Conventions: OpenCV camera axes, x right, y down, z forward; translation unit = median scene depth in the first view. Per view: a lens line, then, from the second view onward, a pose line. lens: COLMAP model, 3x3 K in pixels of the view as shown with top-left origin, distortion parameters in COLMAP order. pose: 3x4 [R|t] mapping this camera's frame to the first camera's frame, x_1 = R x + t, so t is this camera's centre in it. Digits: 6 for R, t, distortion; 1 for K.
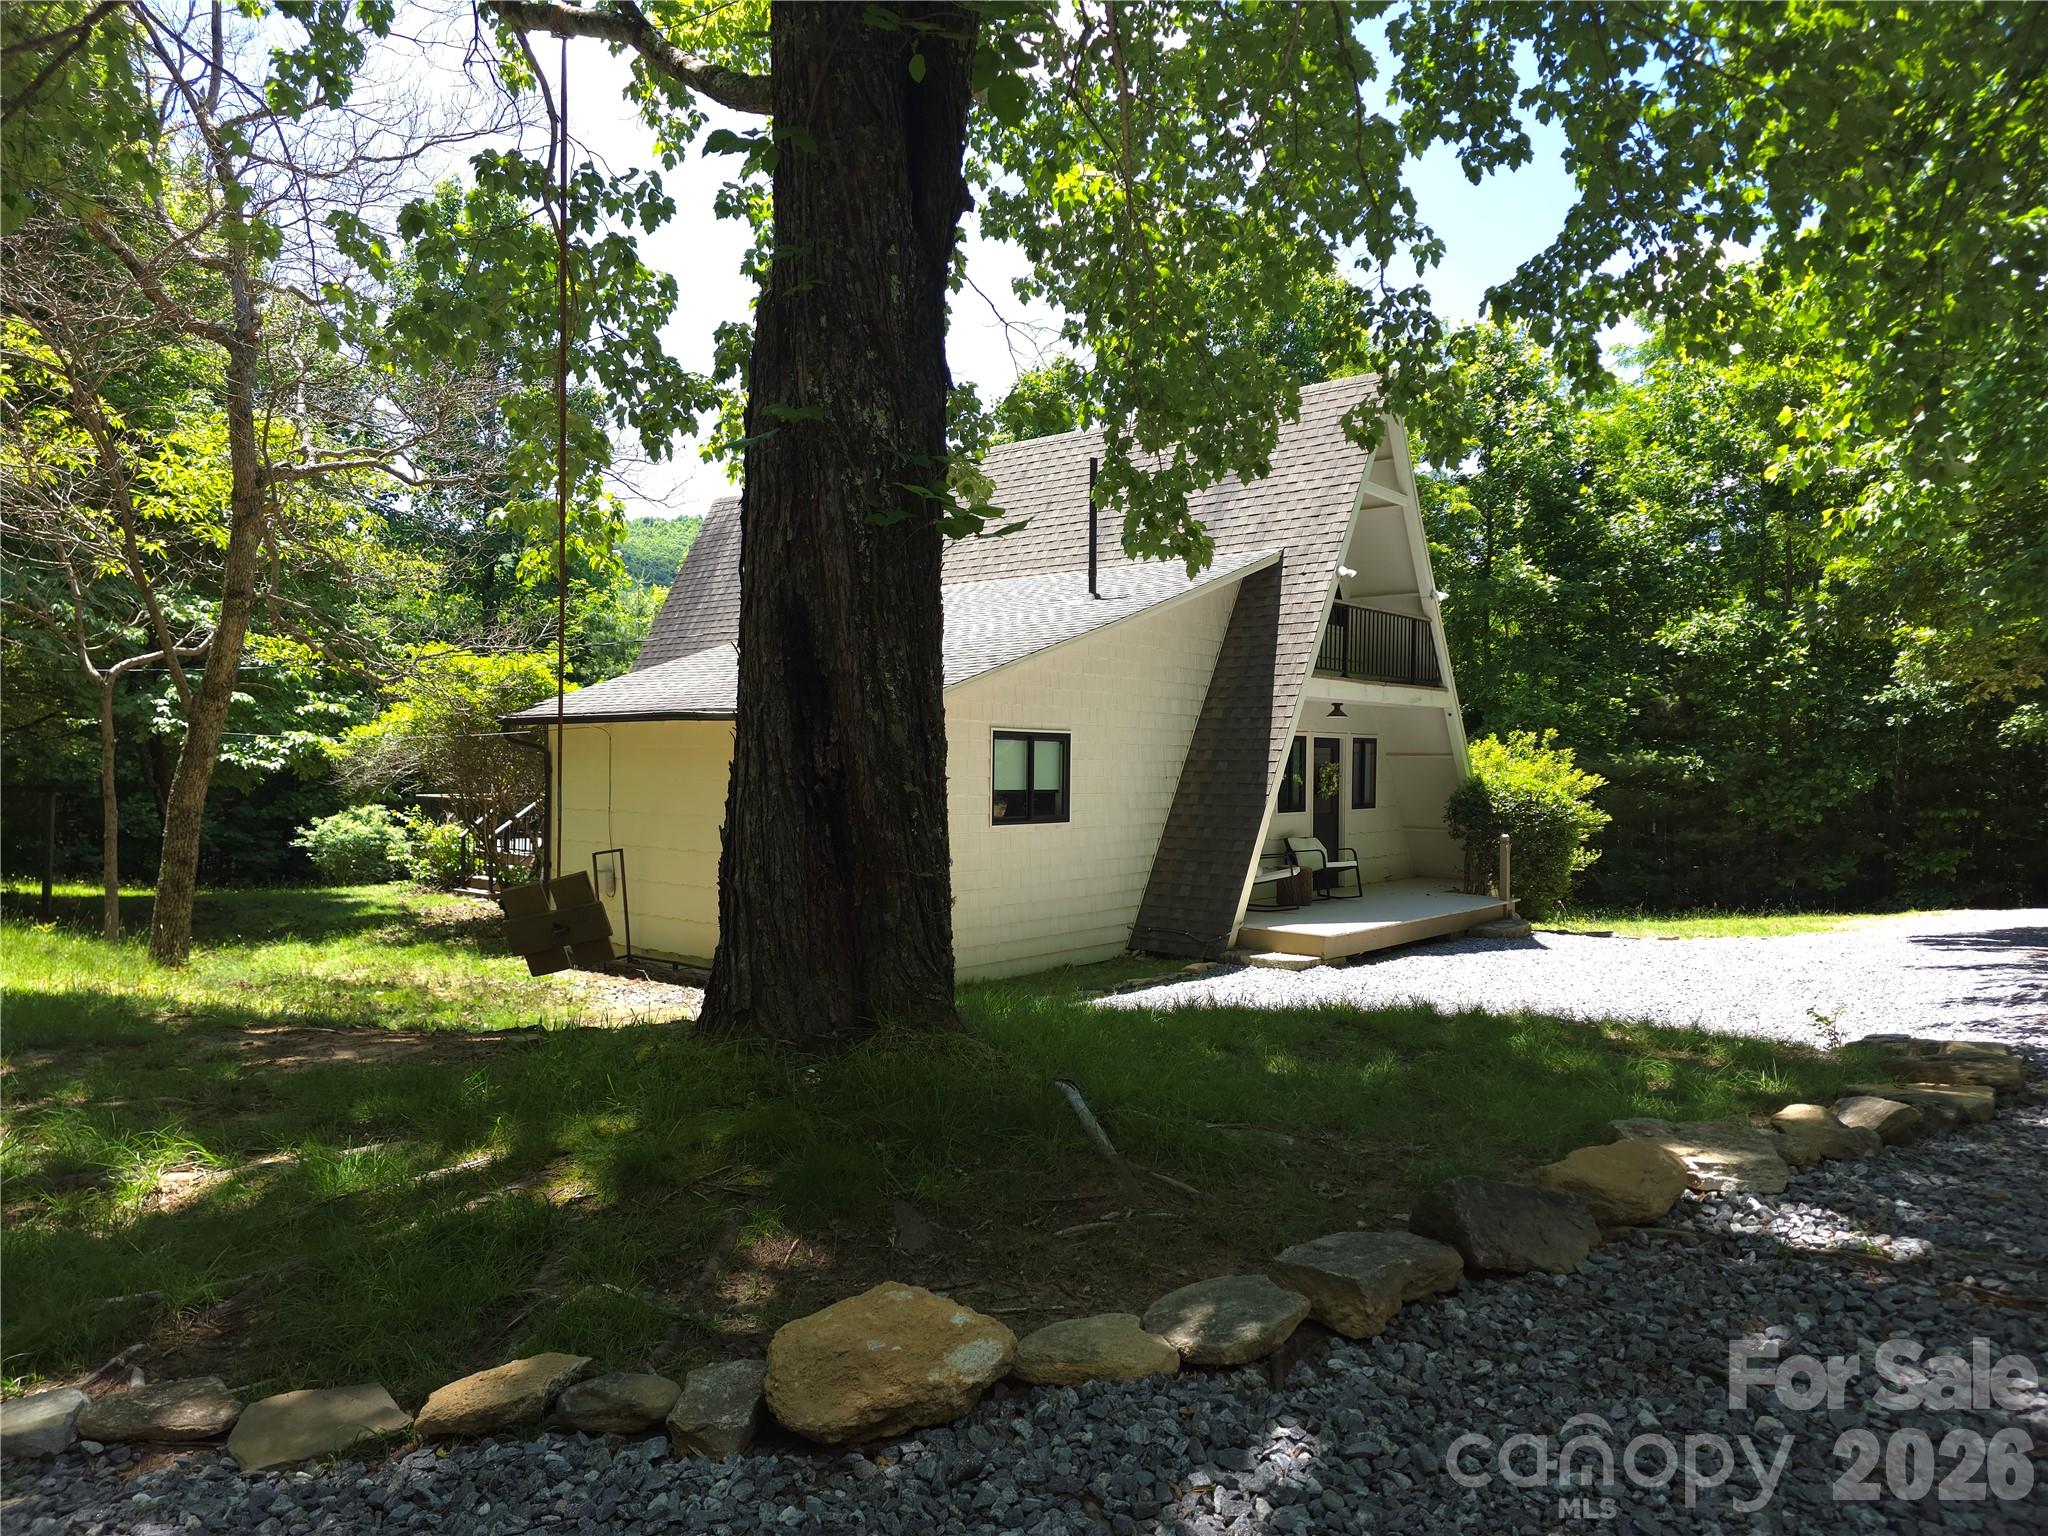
lens RADIAL K [[1361.9, 0, 1007.3], [0, 1361.9, 763.2], [0, 0, 1]] dist [0.042824, -0.031851]
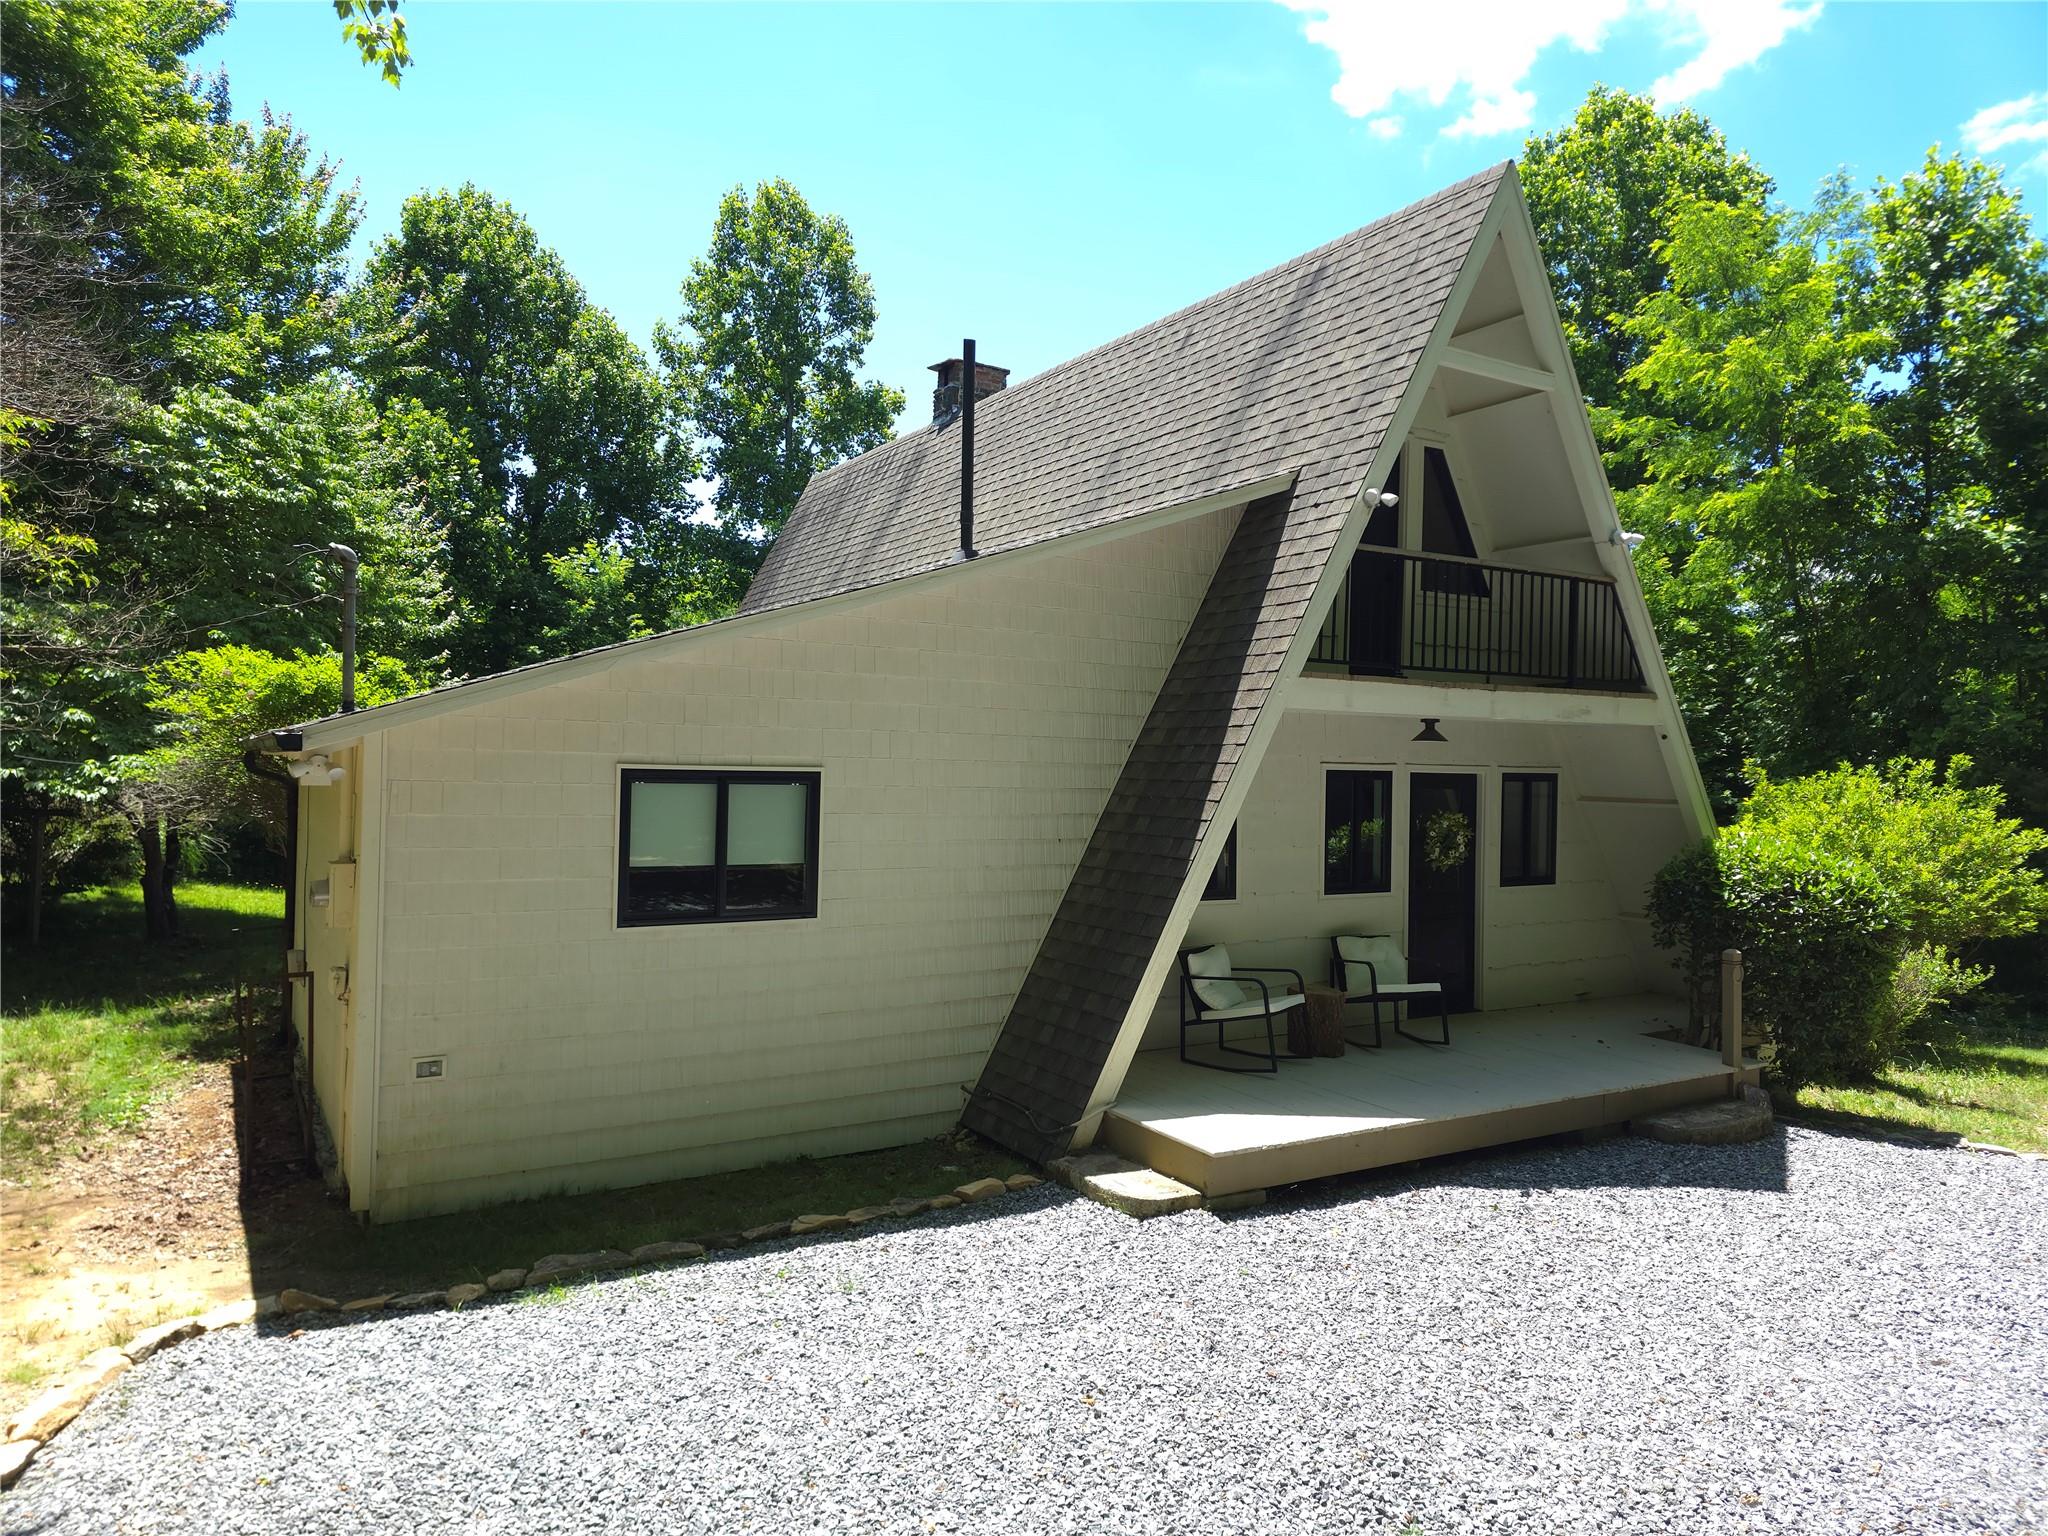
lens RADIAL K [[1361.9, 0, 1026.4], [0, 1361.9, 738.1], [0, 0, 1]] dist [0.042824, -0.031851]
pose [[0.949899, 0.002626, -0.312547, 0.261487], [-0.010166, 0.999695, -0.022496, -0.019684], [0.312393, 0.024546, 0.949636, 0.360481]]
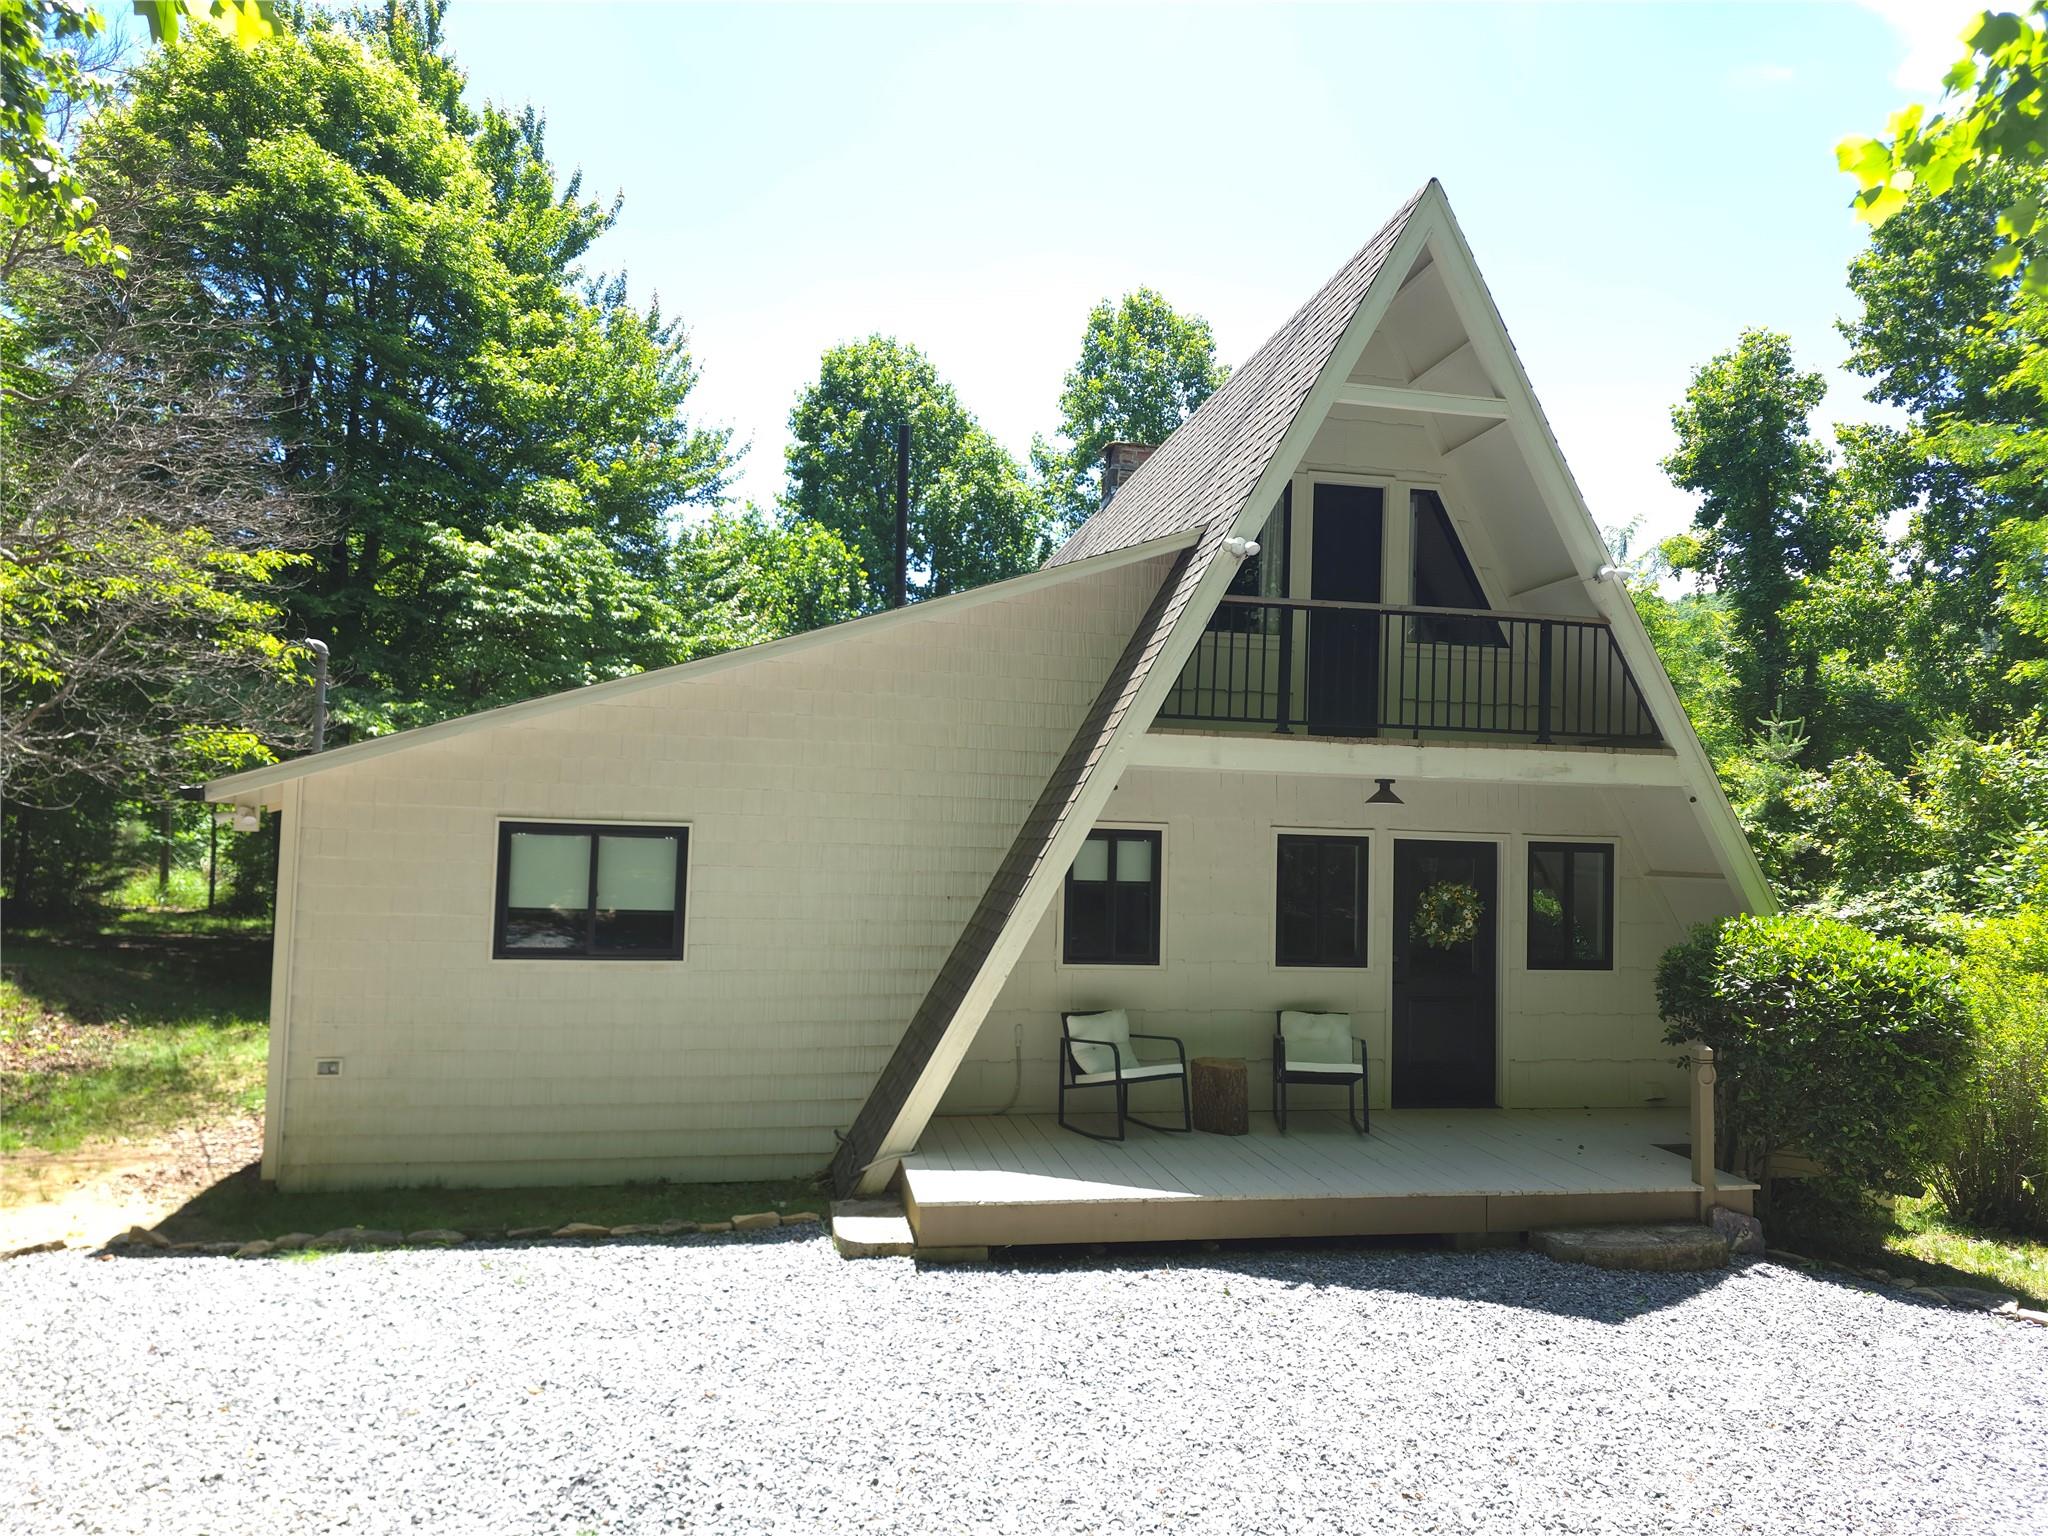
lens RADIAL K [[1361.9, 0, 1031.8], [0, 1361.9, 766.0], [0, 0, 1]] dist [0.042824, -0.031851]
pose [[0.781917, -0.023530, -0.622939, 0.480725], [-0.021260, 0.997700, -0.064371, -0.009894], [0.623020, 0.063576, 0.779618, 0.465483]]
